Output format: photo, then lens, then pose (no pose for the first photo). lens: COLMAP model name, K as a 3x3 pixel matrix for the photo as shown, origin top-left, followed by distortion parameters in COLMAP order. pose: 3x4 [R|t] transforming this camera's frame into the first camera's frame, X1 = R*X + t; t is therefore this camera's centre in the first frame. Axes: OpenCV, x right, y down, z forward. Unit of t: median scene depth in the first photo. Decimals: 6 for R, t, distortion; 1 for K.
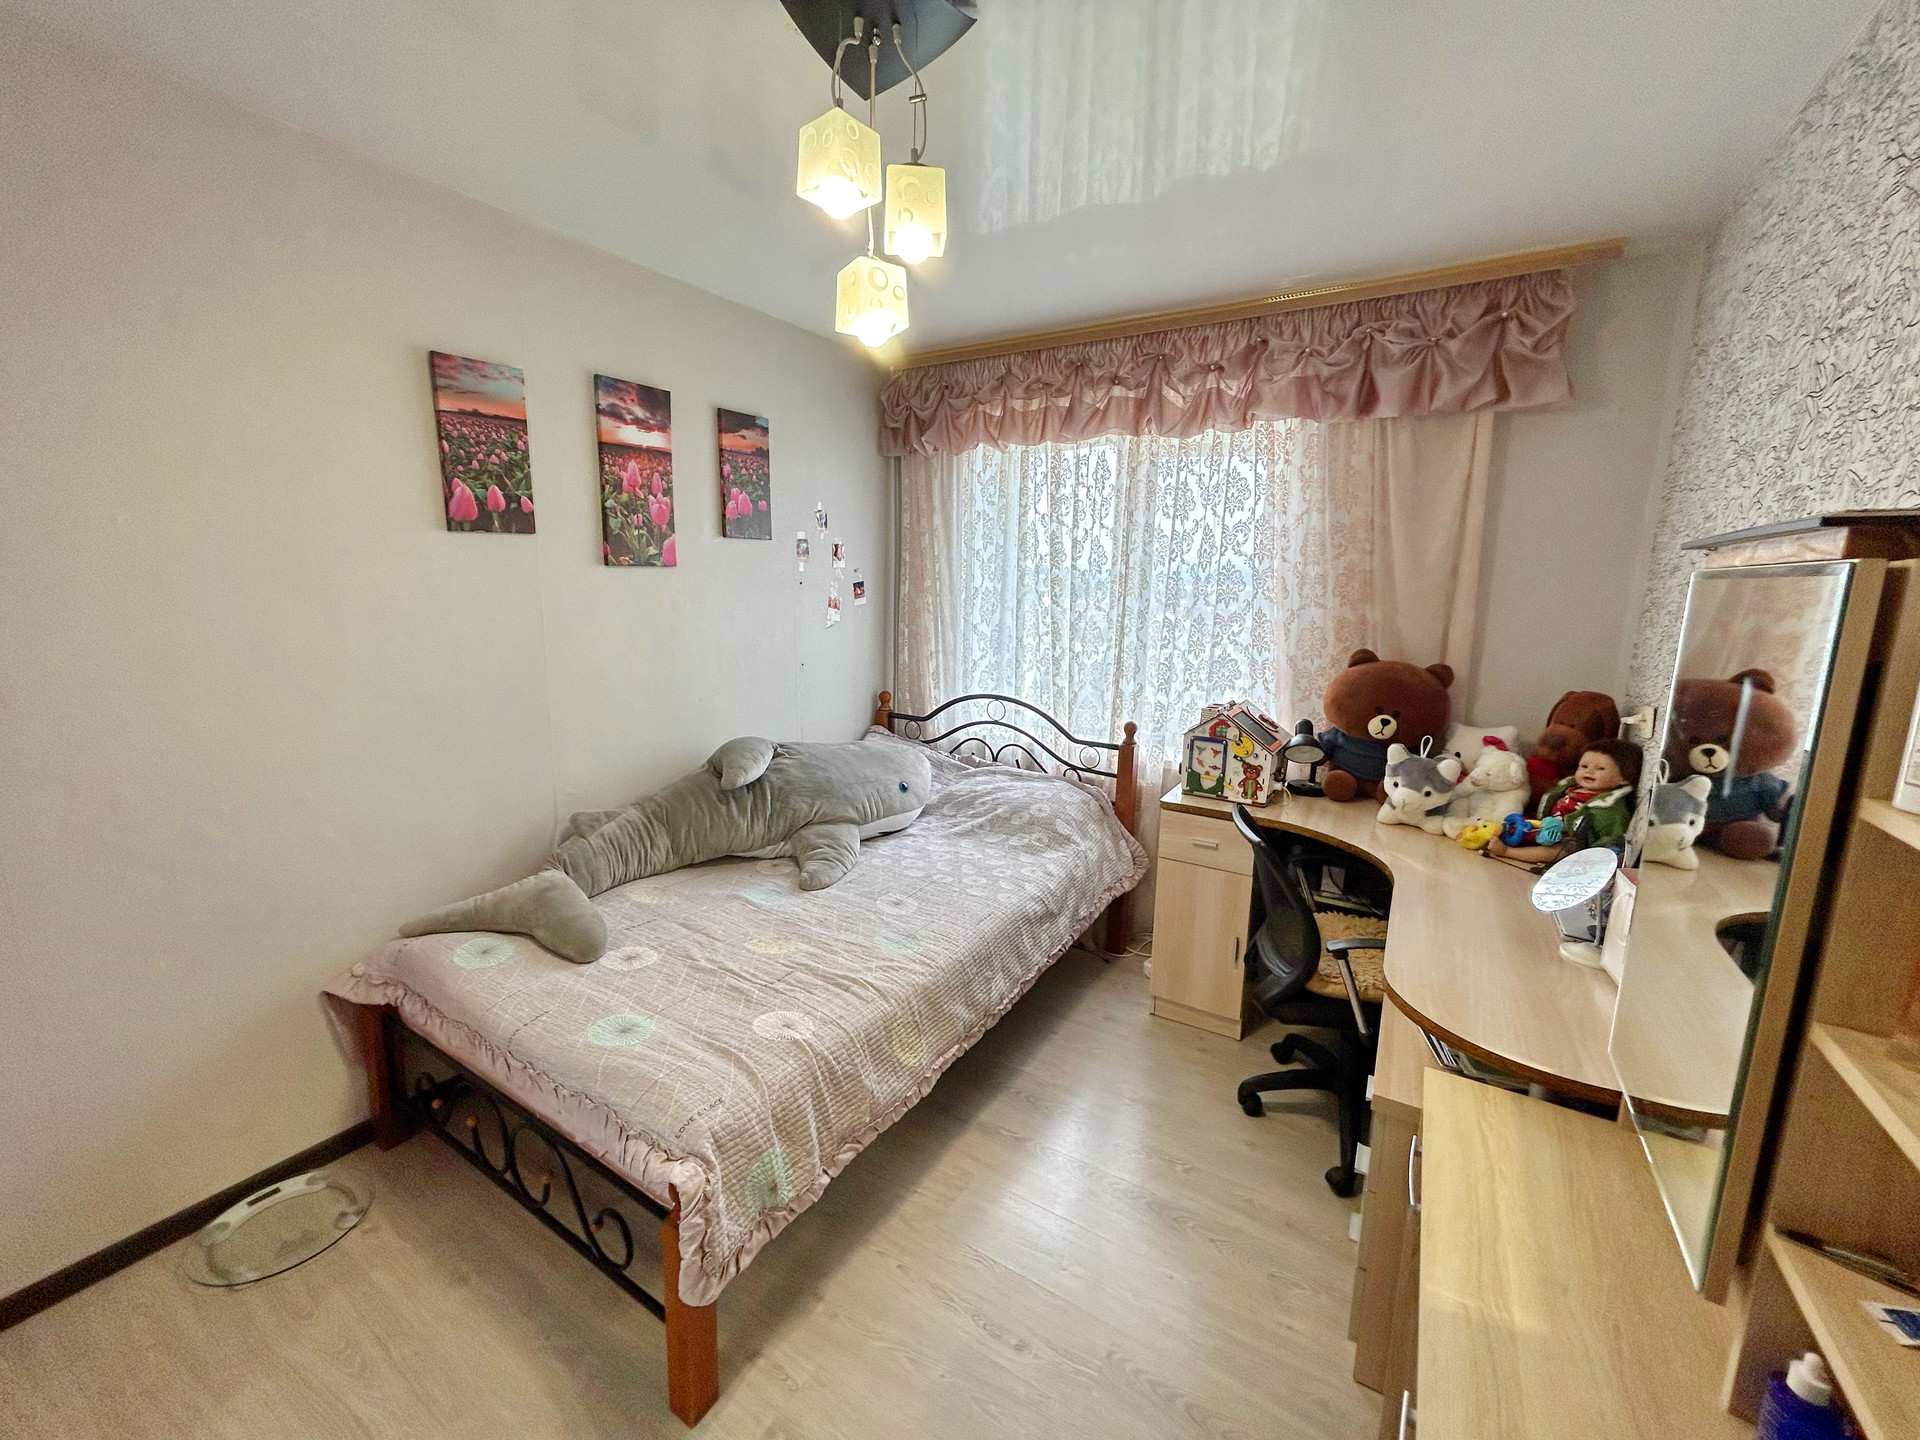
lens RADIAL K [[773.0, 0, 955.5], [0, 773.0, 709.7], [0, 0, 1]] dist [-0.001659, 0.000434]
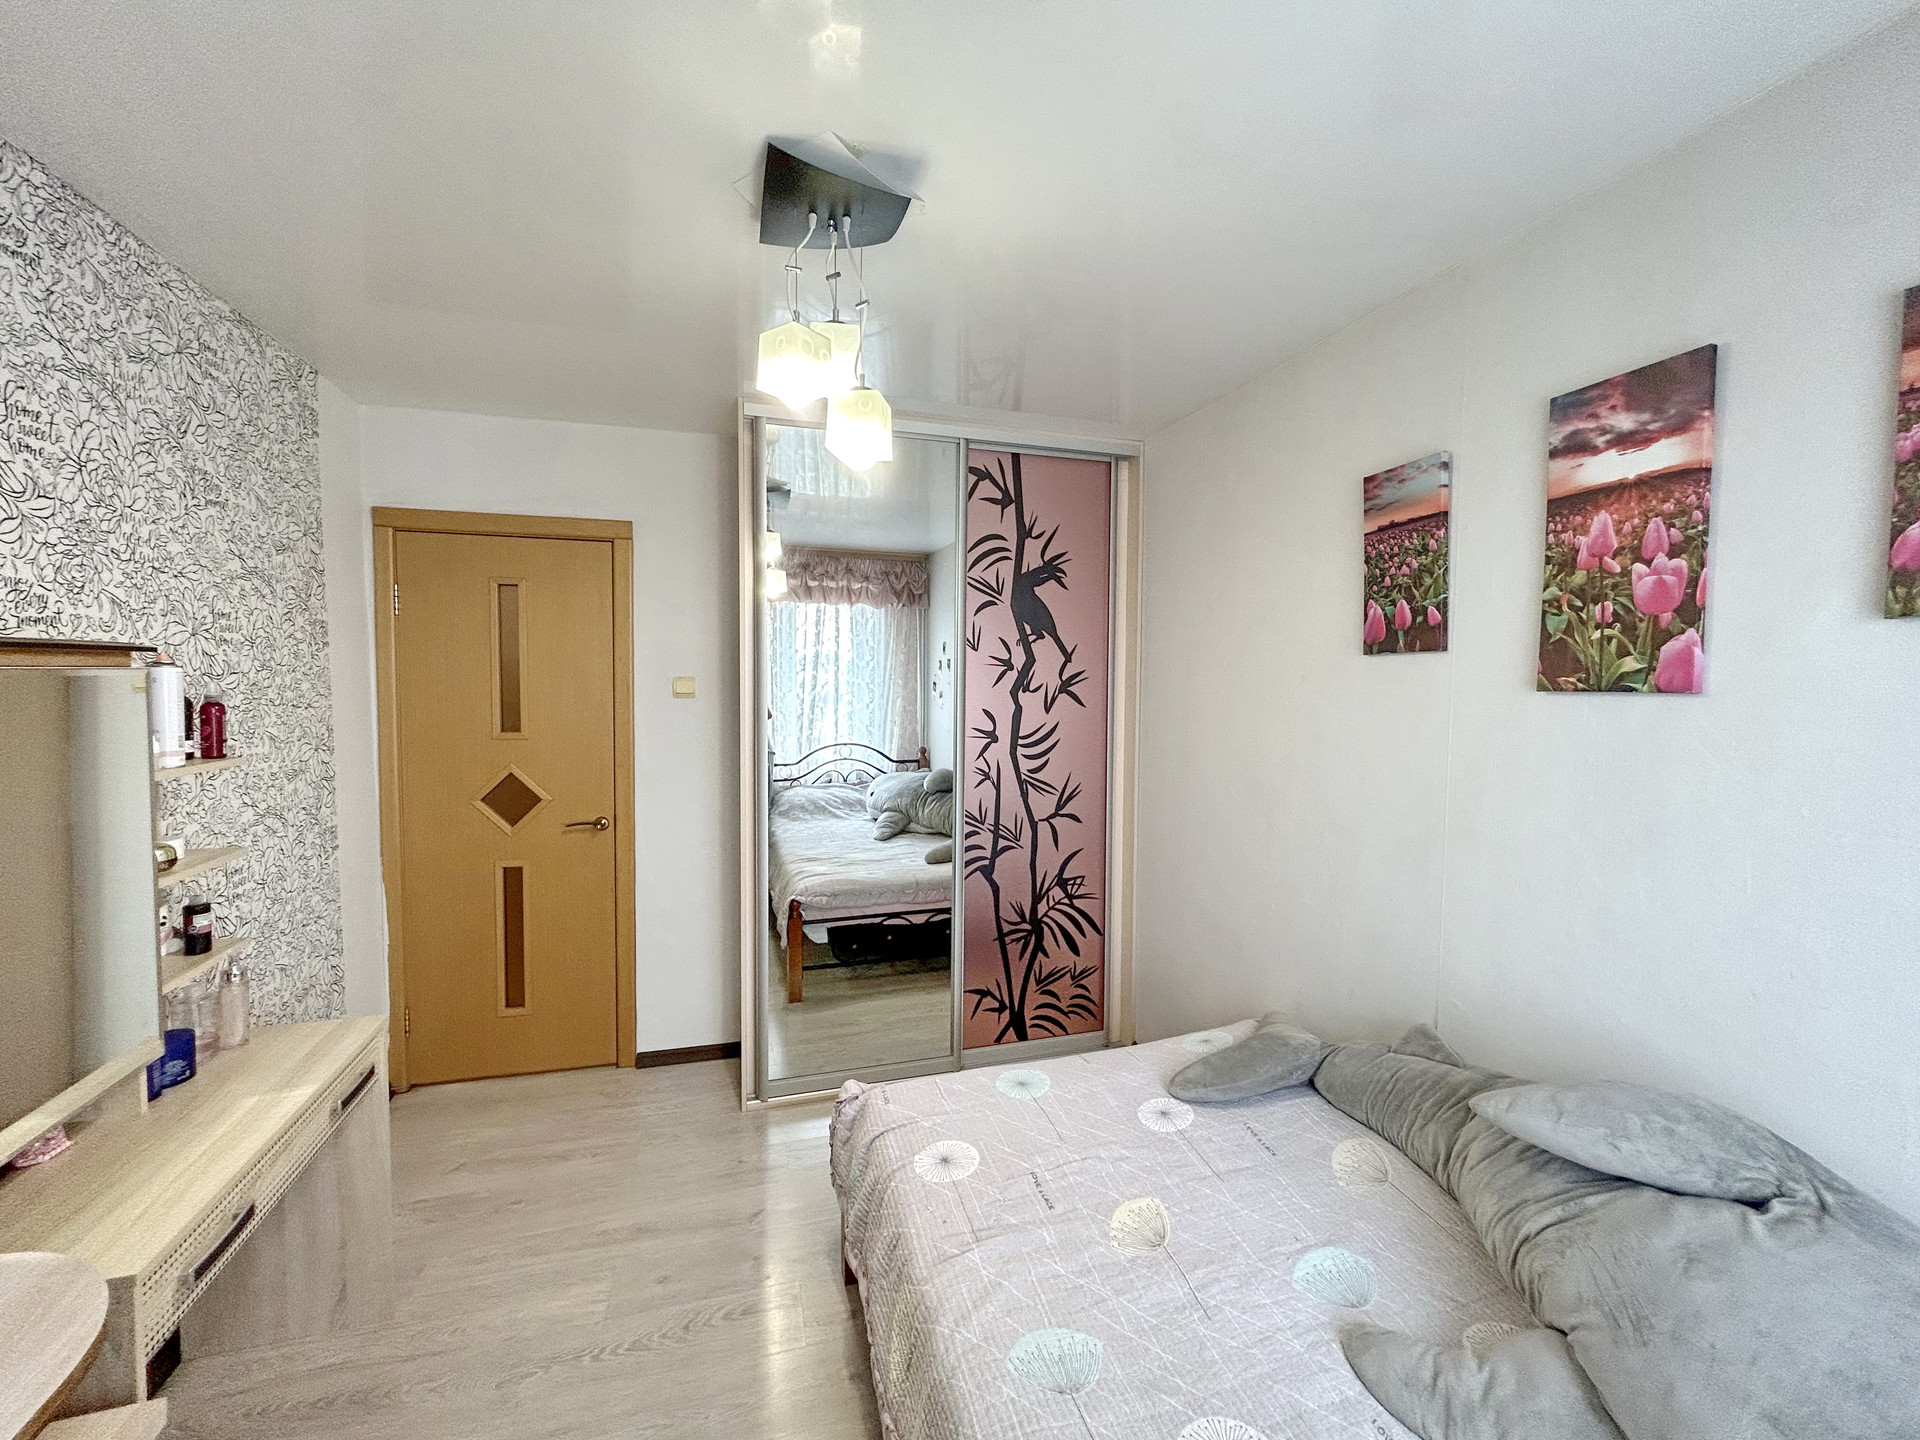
lens RADIAL K [[773.0, 0, 959.4], [0, 773.0, 711.2], [0, 0, 1]] dist [-0.001659, 0.000434]
pose [[-0.663891, 0.008410, -0.747782, 0.343349], [-0.152896, 0.977288, 0.146734, -0.196301], [0.732033, 0.211748, -0.647527, 1.096142]]
